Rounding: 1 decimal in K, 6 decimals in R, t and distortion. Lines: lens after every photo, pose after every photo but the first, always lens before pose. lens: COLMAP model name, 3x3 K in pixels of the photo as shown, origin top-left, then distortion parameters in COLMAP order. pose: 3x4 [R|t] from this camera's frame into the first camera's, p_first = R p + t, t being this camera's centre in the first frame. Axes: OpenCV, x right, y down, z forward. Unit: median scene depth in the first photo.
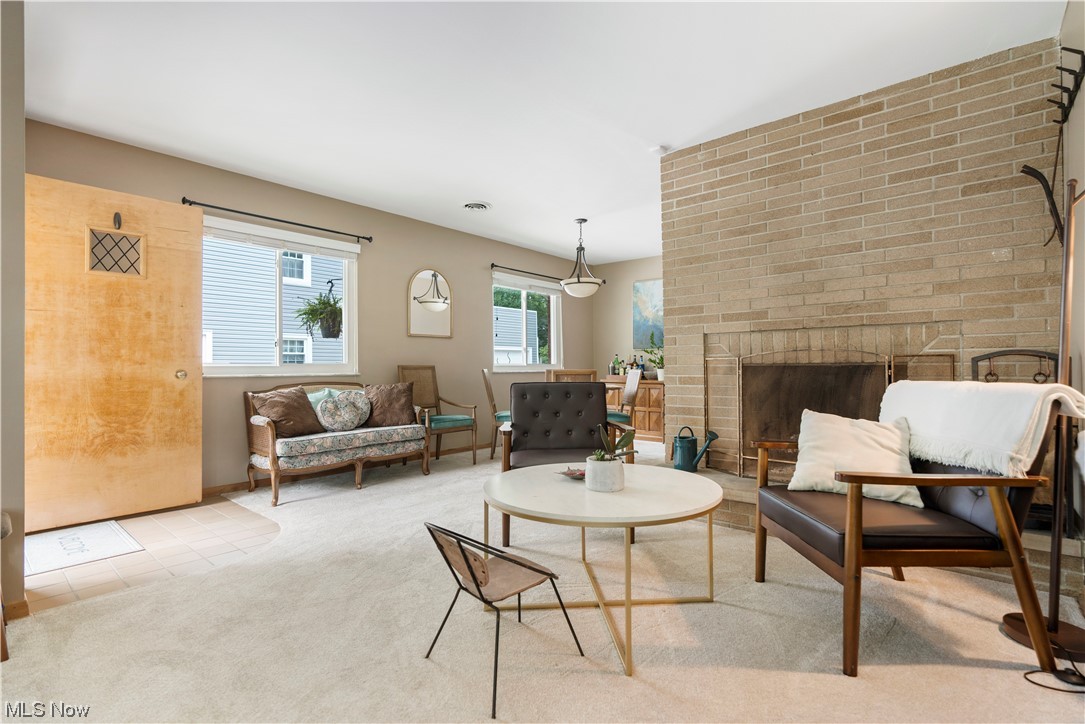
lens RADIAL K [[498.3, 0, 537.4], [0, 498.3, 361.3], [0, 0, 1]] dist [-0.008454, 0.003573]
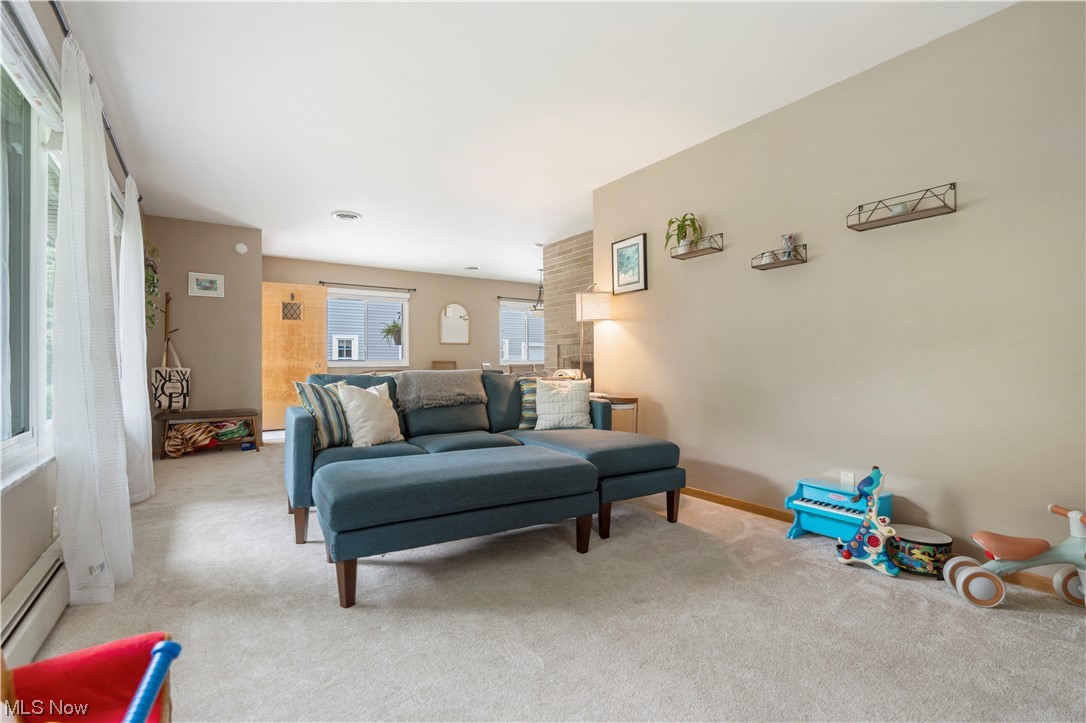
lens RADIAL K [[498.8, 0, 539.3], [0, 498.8, 357.5], [0, 0, 1]] dist [-0.008454, 0.003573]
pose [[0.964256, 0.001017, -0.264970, 0.748458], [-0.000141, 0.999994, 0.003324, -0.014715], [0.264972, -0.003167, 0.964251, -0.792689]]
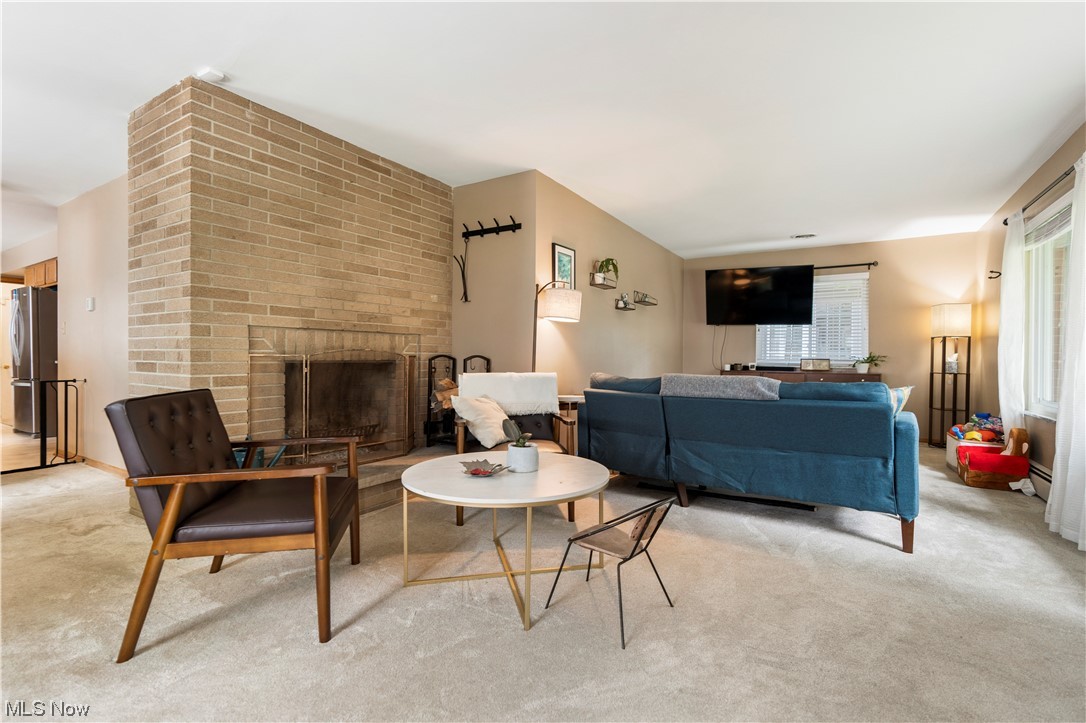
lens RADIAL K [[498.8, 0, 543.6], [0, 498.8, 358.0], [0, 0, 1]] dist [-0.008454, 0.003573]
pose [[-0.156123, 0.003280, 0.987732, -0.576229], [-0.018399, 0.999811, -0.006228, -0.003261], [-0.987566, -0.019145, -0.156033, 0.623812]]
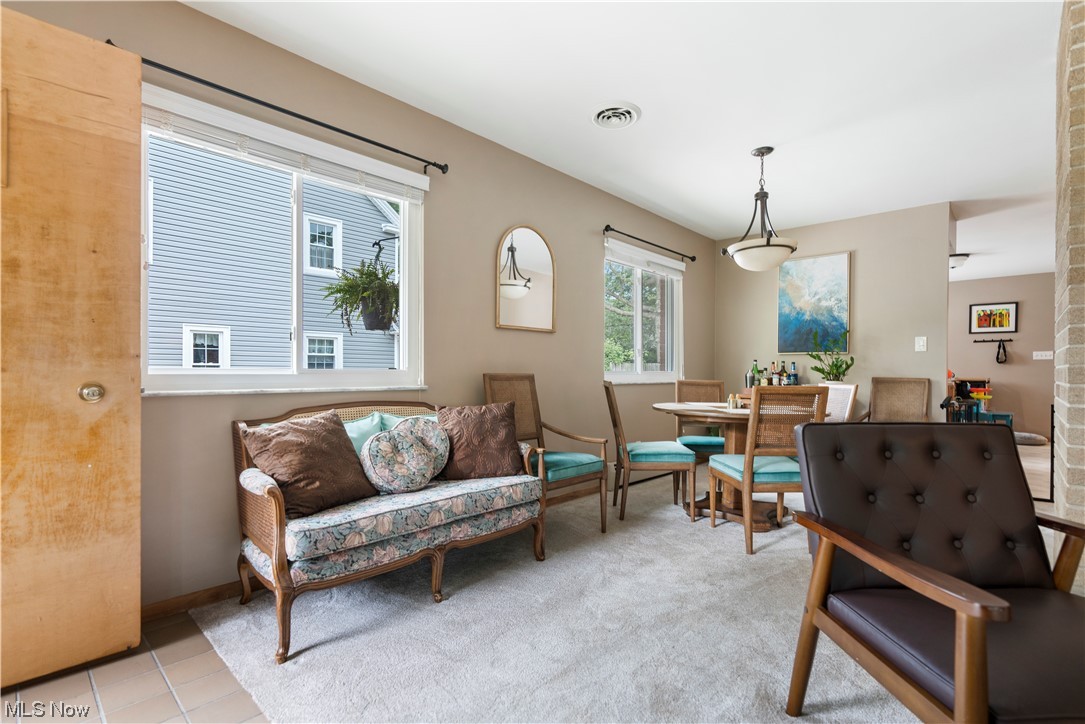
lens RADIAL K [[498.3, 0, 542.4], [0, 498.3, 376.0], [0, 0, 1]] dist [-0.008454, 0.003573]
pose [[0.999130, 0.012269, -0.039860, -0.251475], [-0.011412, 0.999700, 0.021659, -0.004899], [0.040114, -0.021185, 0.998970, 0.517321]]
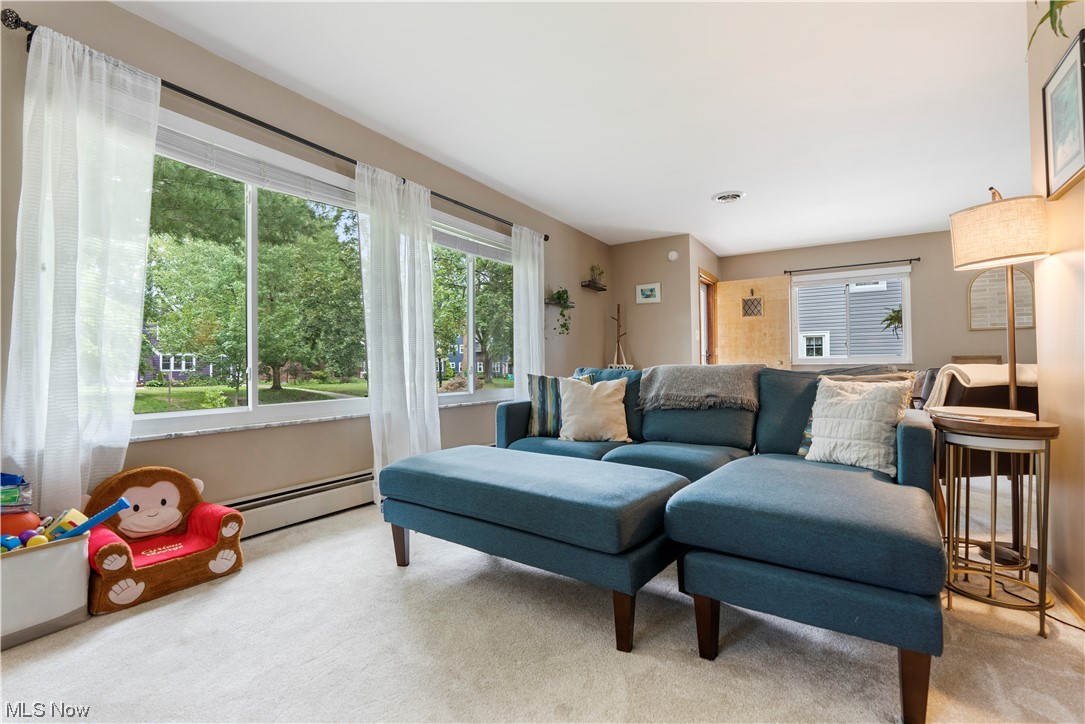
lens RADIAL K [[498.3, 0, 545.1], [0, 498.3, 358.7], [0, 0, 1]] dist [-0.008454, 0.003573]
pose [[0.141997, -0.010817, -0.989808, 1.067745], [0.017562, 0.999810, -0.008407, 0.009317], [0.989711, -0.016189, 0.142160, -0.195118]]
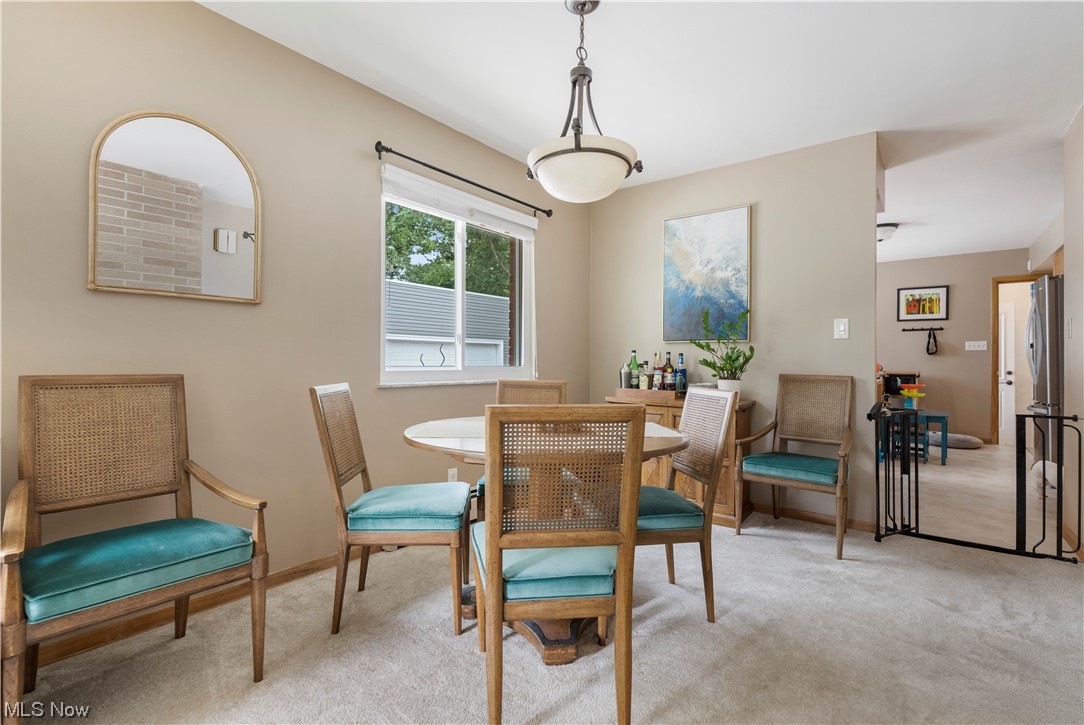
lens RADIAL K [[497.9, 0, 535.7], [0, 497.9, 359.3], [0, 0, 1]] dist [-0.008454, 0.003573]
pose [[0.998919, 0.011451, 0.045043, 0.054461], [-0.011737, 0.999913, 0.006096, -0.012314], [-0.044969, -0.006618, 0.998966, 0.926959]]
